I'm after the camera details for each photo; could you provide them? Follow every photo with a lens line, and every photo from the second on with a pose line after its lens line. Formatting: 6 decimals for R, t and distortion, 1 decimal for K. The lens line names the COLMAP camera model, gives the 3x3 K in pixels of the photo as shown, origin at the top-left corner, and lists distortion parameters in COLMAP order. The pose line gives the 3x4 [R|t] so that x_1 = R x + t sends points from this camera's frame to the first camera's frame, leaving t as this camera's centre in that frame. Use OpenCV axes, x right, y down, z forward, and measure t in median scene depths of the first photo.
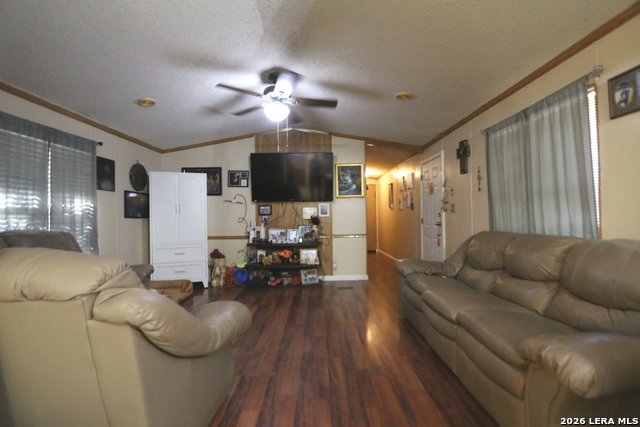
lens RADIAL K [[291.8, 0, 319.9], [0, 291.8, 212.8], [0, 0, 1]] dist [-0.015472, 0.000111]
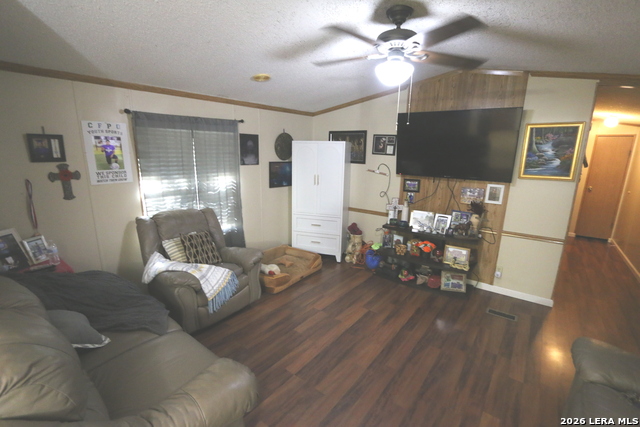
lens RADIAL K [[291.8, 0, 321.4], [0, 291.8, 215.1], [0, 0, 1]] dist [-0.015472, 0.000111]
pose [[0.788784, 0.164442, -0.592266, 0.113696], [-0.023390, 0.970882, 0.238413, -0.124188], [0.614225, -0.174203, 0.769663, 0.227749]]
